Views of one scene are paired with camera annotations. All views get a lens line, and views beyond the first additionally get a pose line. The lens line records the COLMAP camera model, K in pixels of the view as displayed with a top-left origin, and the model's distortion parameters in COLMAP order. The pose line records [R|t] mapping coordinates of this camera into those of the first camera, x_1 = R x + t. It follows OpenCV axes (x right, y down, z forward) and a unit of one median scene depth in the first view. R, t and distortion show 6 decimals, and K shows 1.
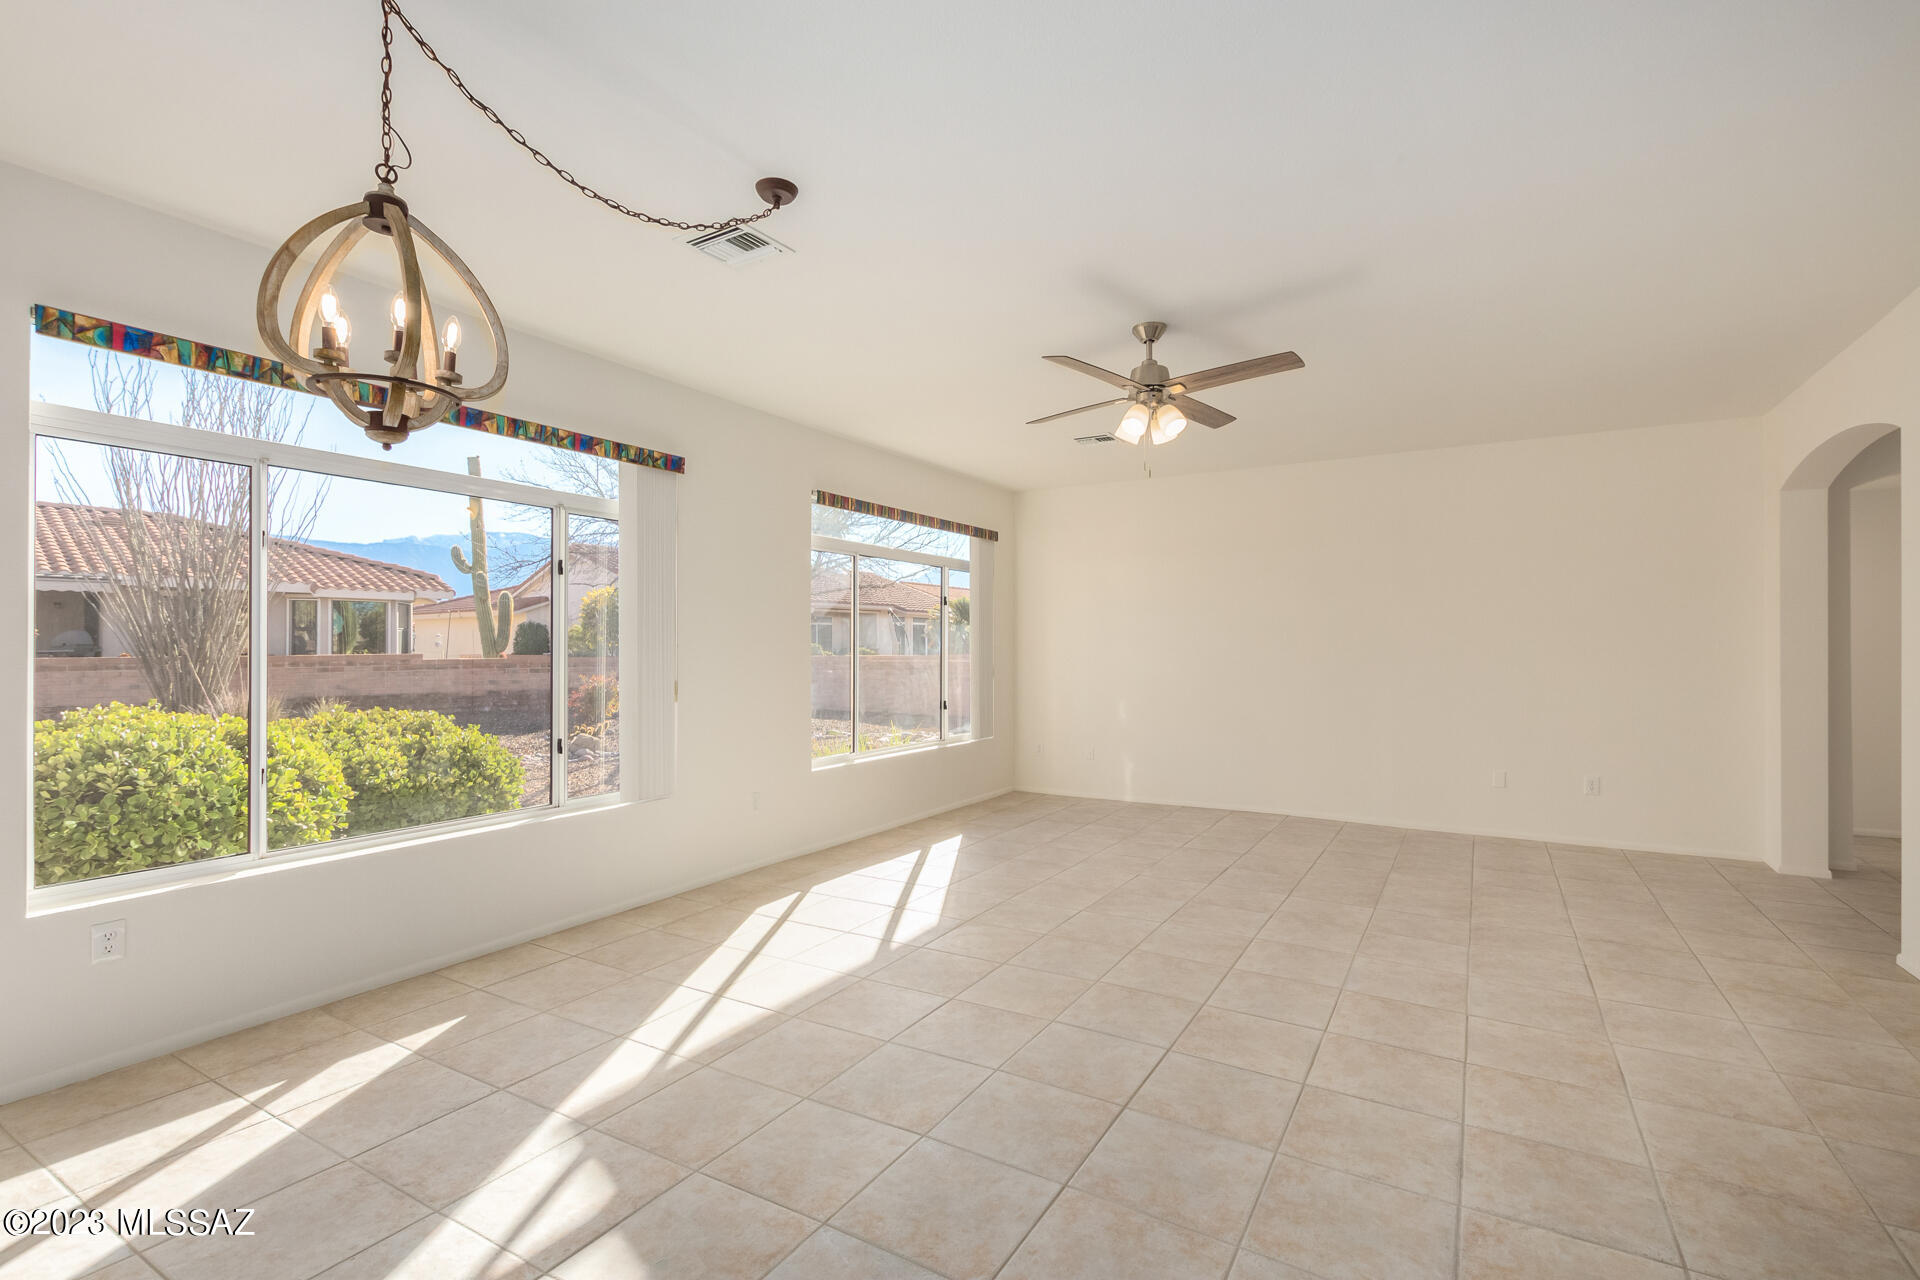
lens RADIAL K [[891.7, 0, 956.6], [0, 891.7, 647.8], [0, 0, 1]] dist [0.001174, -0.000776]
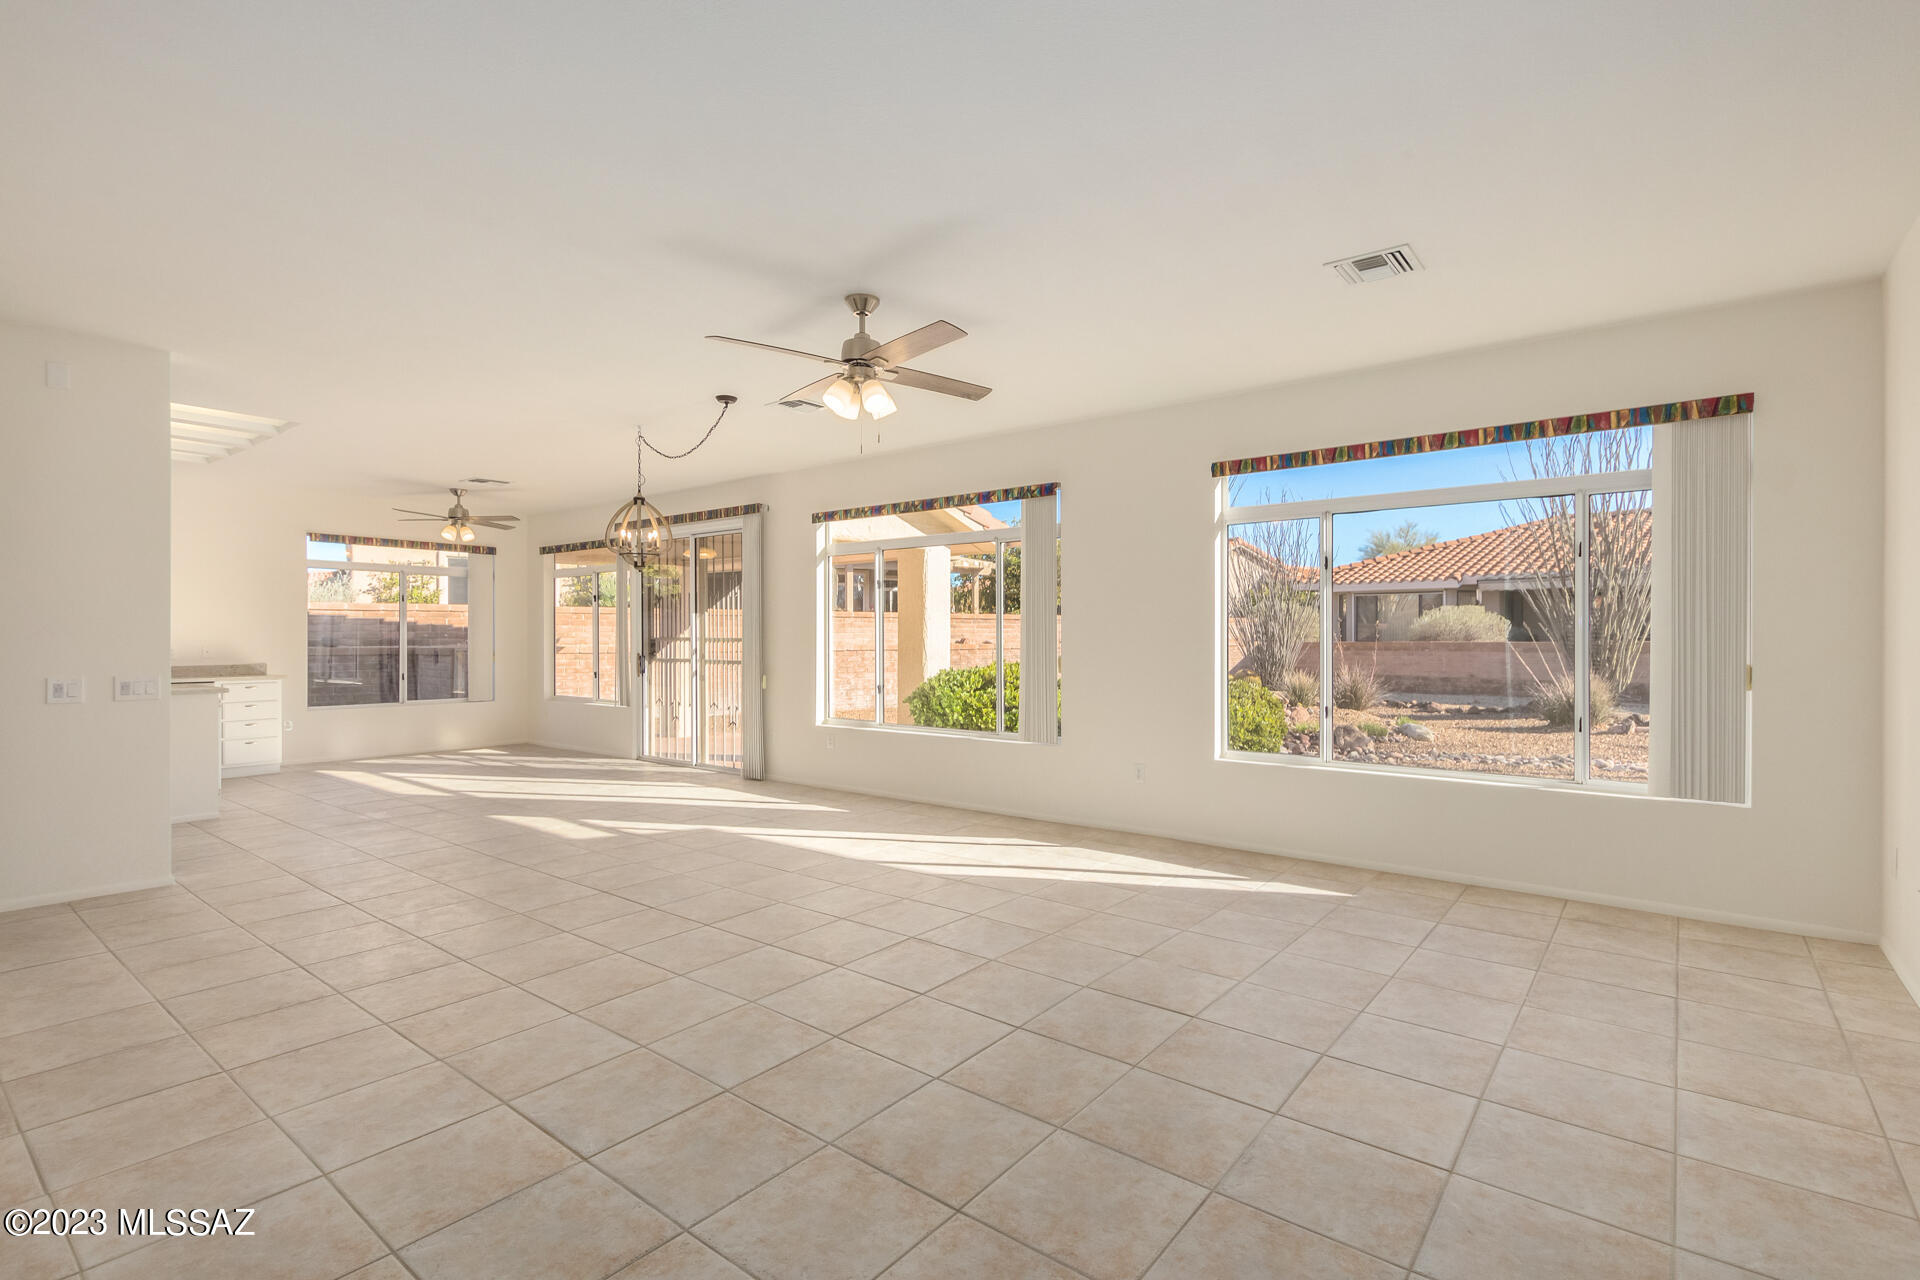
lens RADIAL K [[891.7, 0, 959.8], [0, 891.7, 631.4], [0, 0, 1]] dist [0.001174, -0.000776]
pose [[-0.135461, -0.004470, -0.990773, 1.070771], [0.001247, 0.999988, -0.004682, 0.007486], [0.990782, -0.001870, -0.135454, 1.130034]]
